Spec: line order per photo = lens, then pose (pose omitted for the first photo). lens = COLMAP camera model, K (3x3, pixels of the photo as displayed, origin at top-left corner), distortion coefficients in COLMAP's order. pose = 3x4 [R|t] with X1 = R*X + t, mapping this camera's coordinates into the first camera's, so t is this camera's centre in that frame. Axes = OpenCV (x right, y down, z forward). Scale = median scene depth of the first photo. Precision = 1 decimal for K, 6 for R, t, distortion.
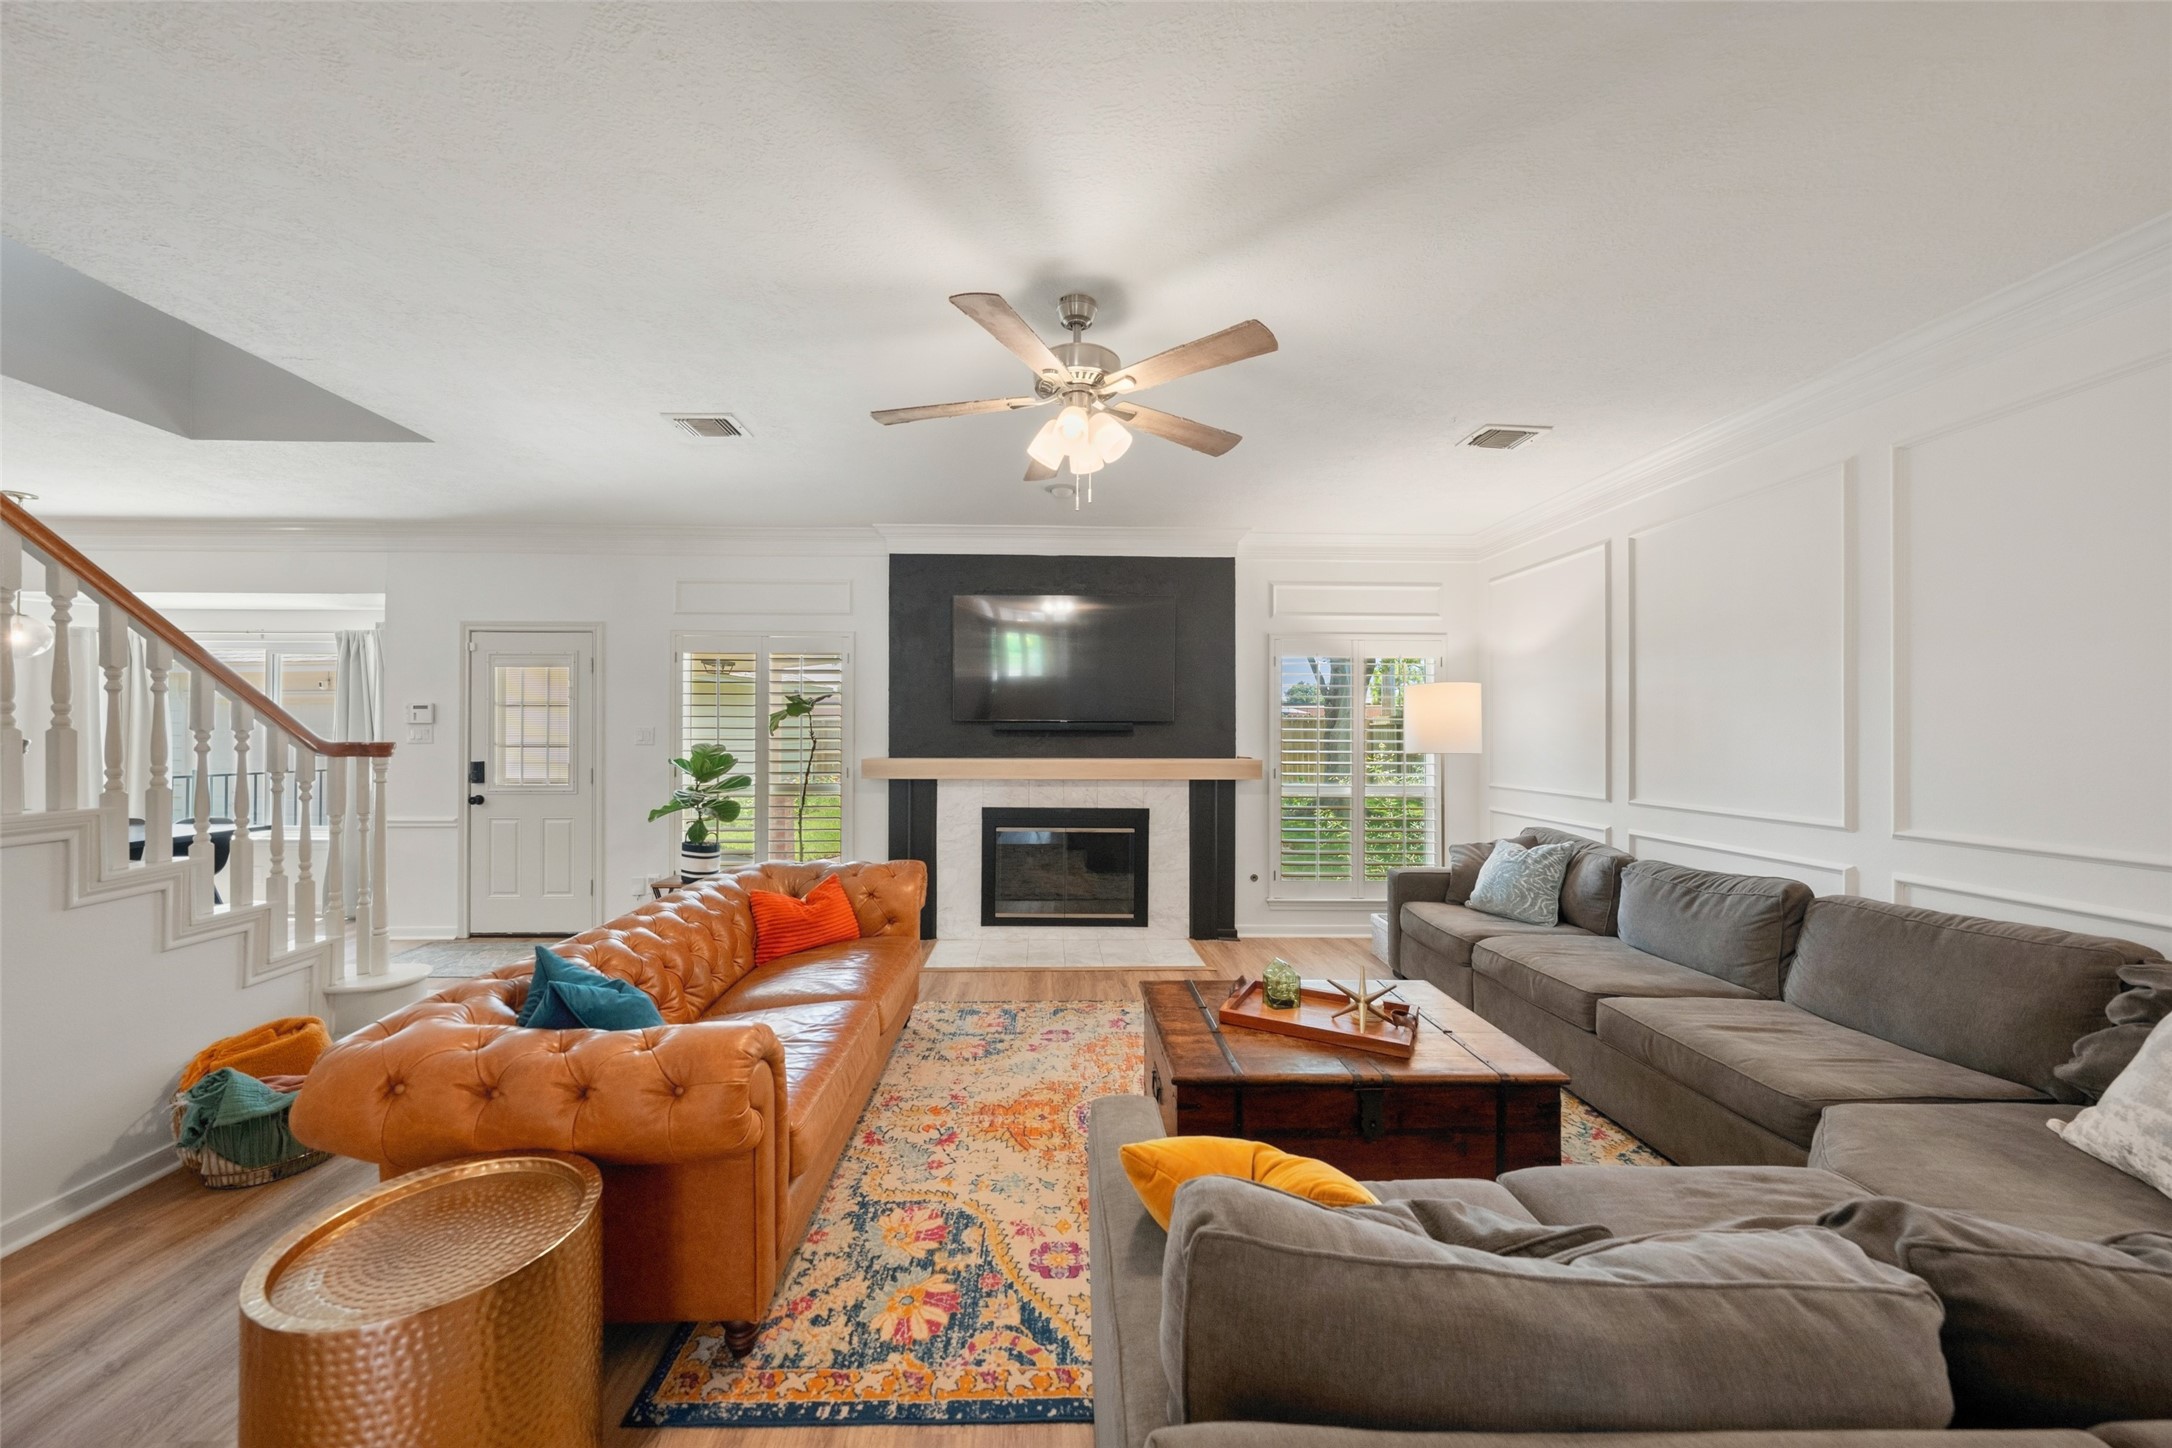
lens RADIAL K [[750.4, 0, 1098.5], [0, 750.4, 732.1], [0, 0, 1]] dist [-0.007337, 0.000396]
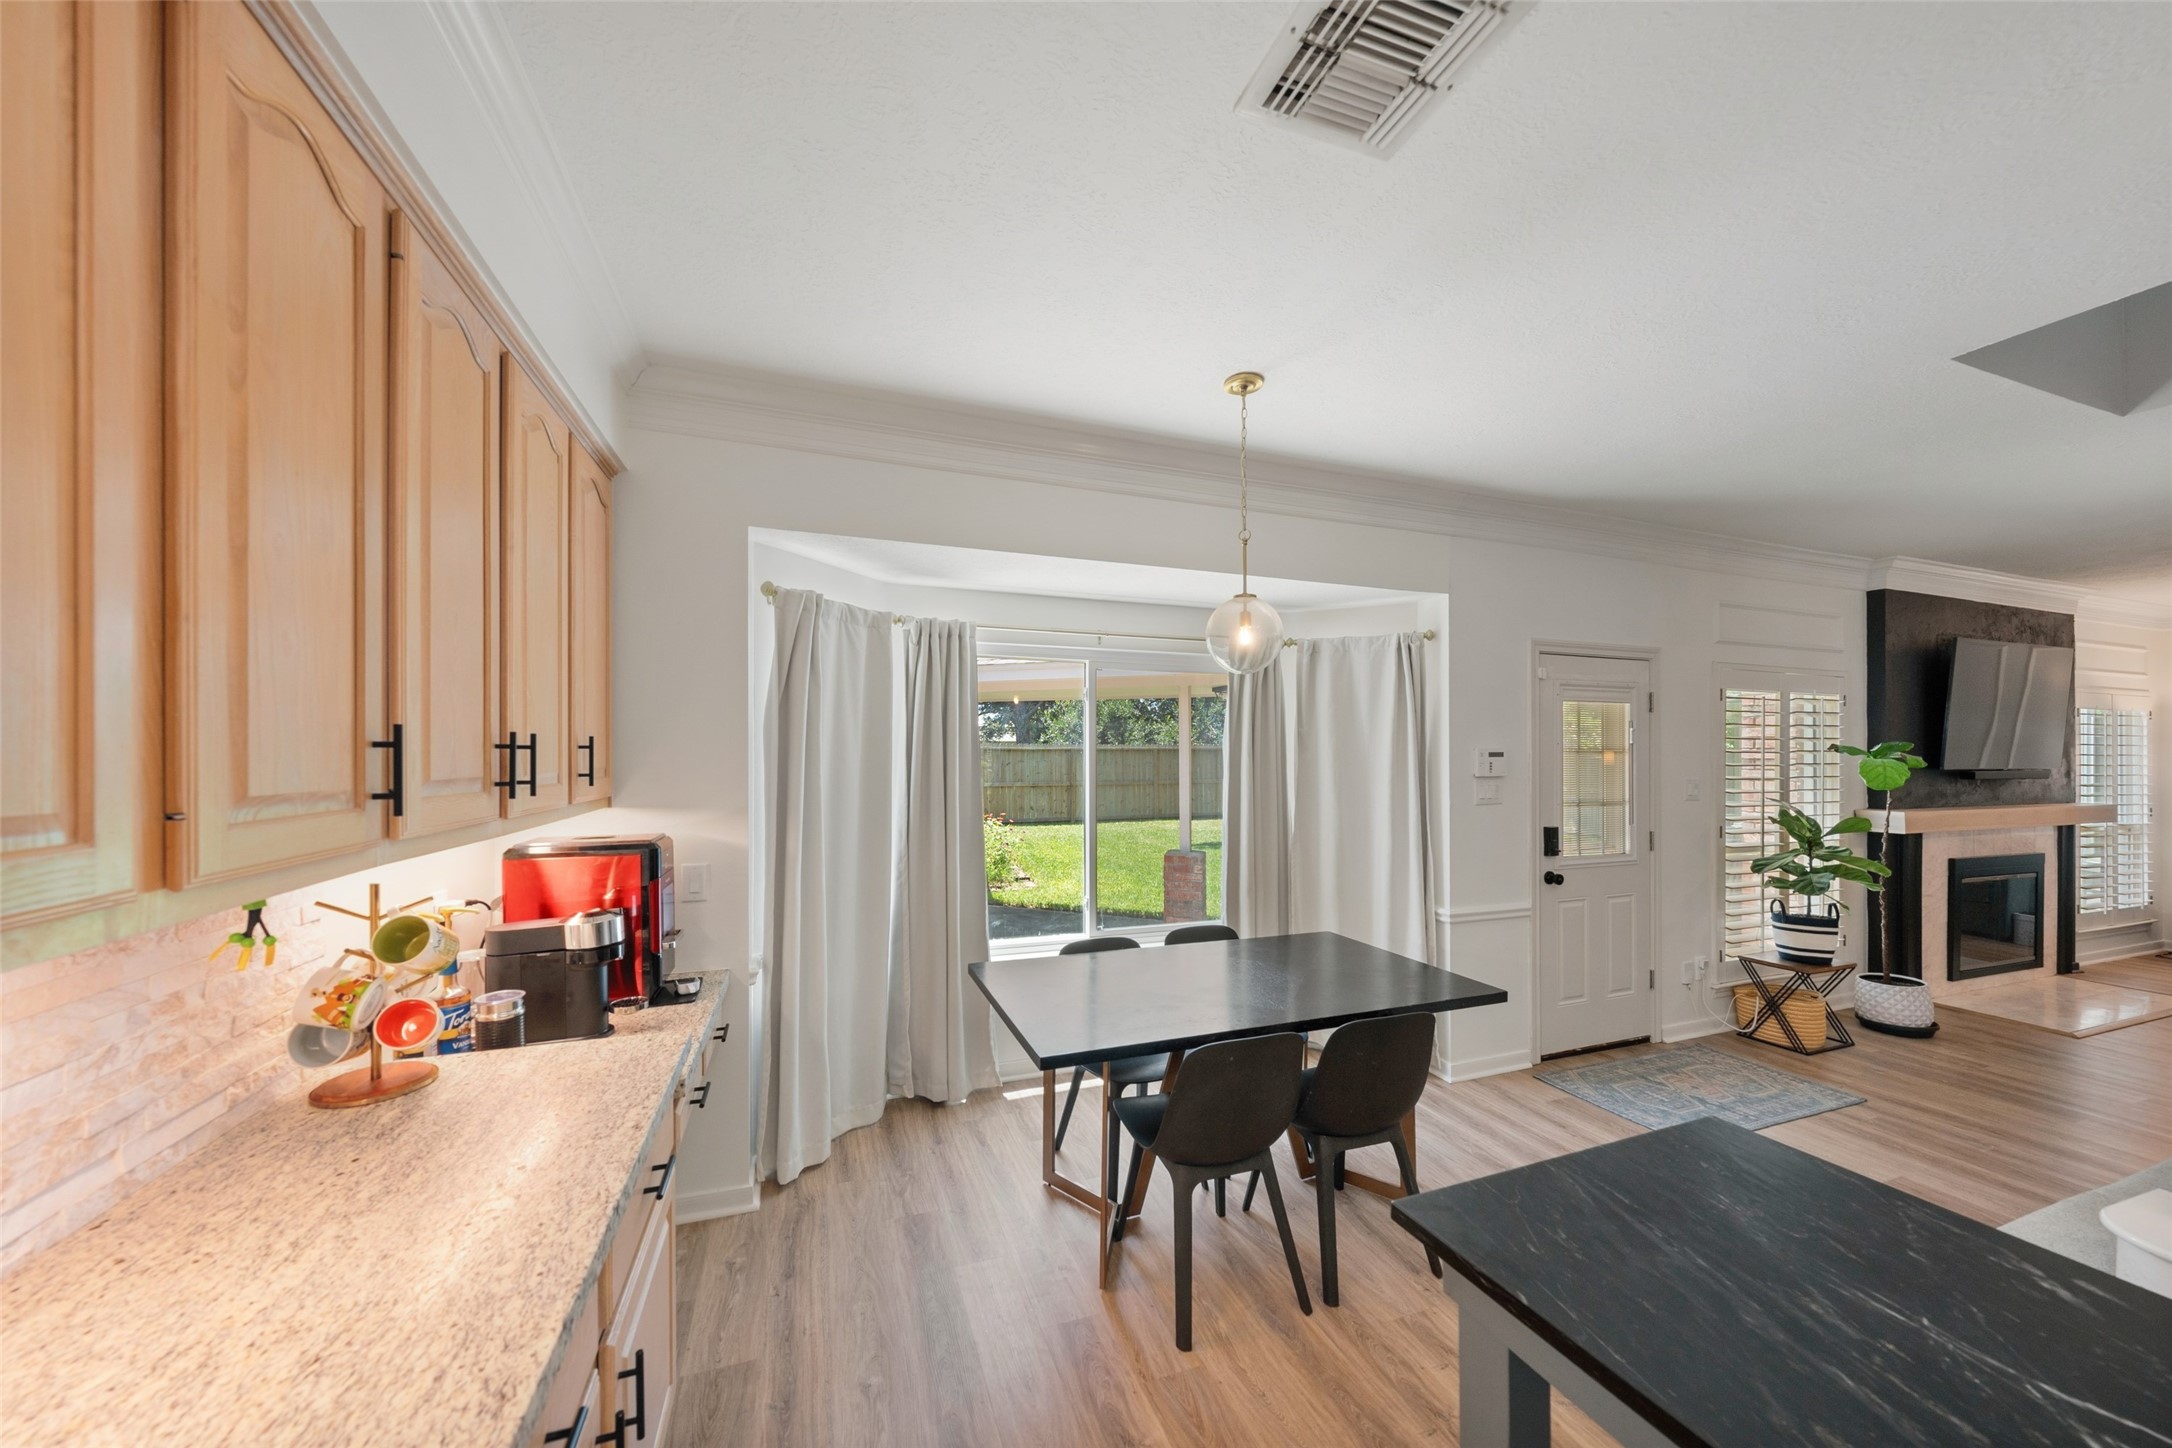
lens RADIAL K [[750.4, 0, 1083.5], [0, 750.4, 757.5], [0, 0, 1]] dist [-0.007337, 0.000396]
pose [[0.952380, -0.000587, 0.304915, -1.502761], [-0.002937, 0.999934, 0.011097, -0.036823], [-0.304901, -0.011464, 0.952315, 0.430365]]
